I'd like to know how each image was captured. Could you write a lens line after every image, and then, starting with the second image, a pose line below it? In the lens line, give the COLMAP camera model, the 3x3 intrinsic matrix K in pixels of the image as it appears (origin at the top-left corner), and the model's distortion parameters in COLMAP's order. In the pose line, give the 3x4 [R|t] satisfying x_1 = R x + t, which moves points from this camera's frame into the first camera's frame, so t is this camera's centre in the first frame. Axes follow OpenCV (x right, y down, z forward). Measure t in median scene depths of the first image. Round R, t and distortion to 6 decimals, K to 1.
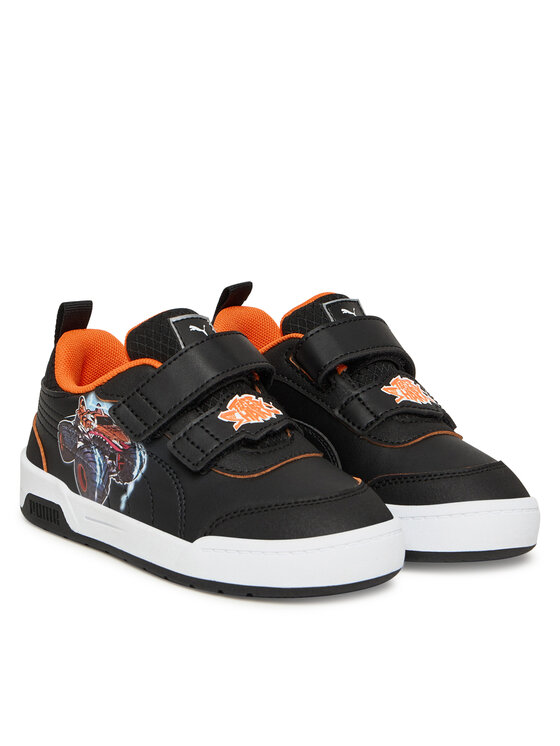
lens RADIAL K [[1779.1, 0, 280.0], [0, 1779.1, 373.0], [0, 0, 1]] dist [-0.001661, -0.020587]
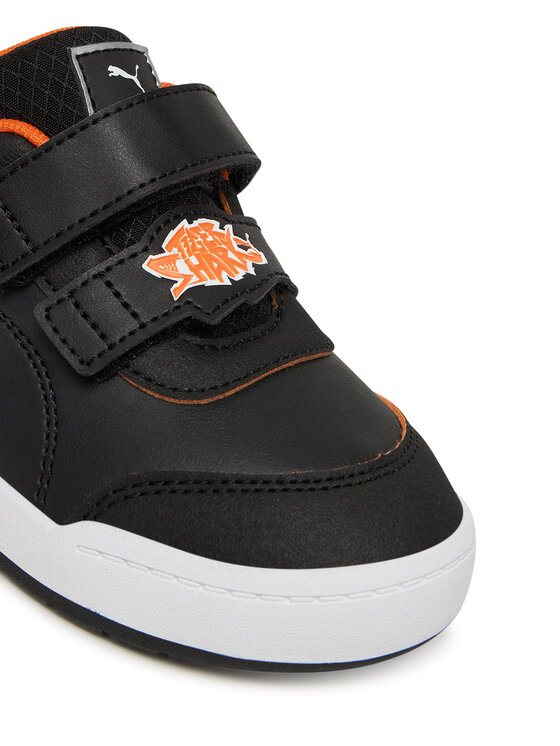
lens RADIAL K [[1872.6, 0, 280.0], [0, 1872.6, 373.0], [0, 0, 1]] dist [-0.004228, 0.233950]
pose [[0.990821, 0.123536, 0.054882, -0.021570], [-0.131460, 0.975150, 0.178329, -0.044853], [-0.031488, -0.183907, 0.982439, 0.472462]]
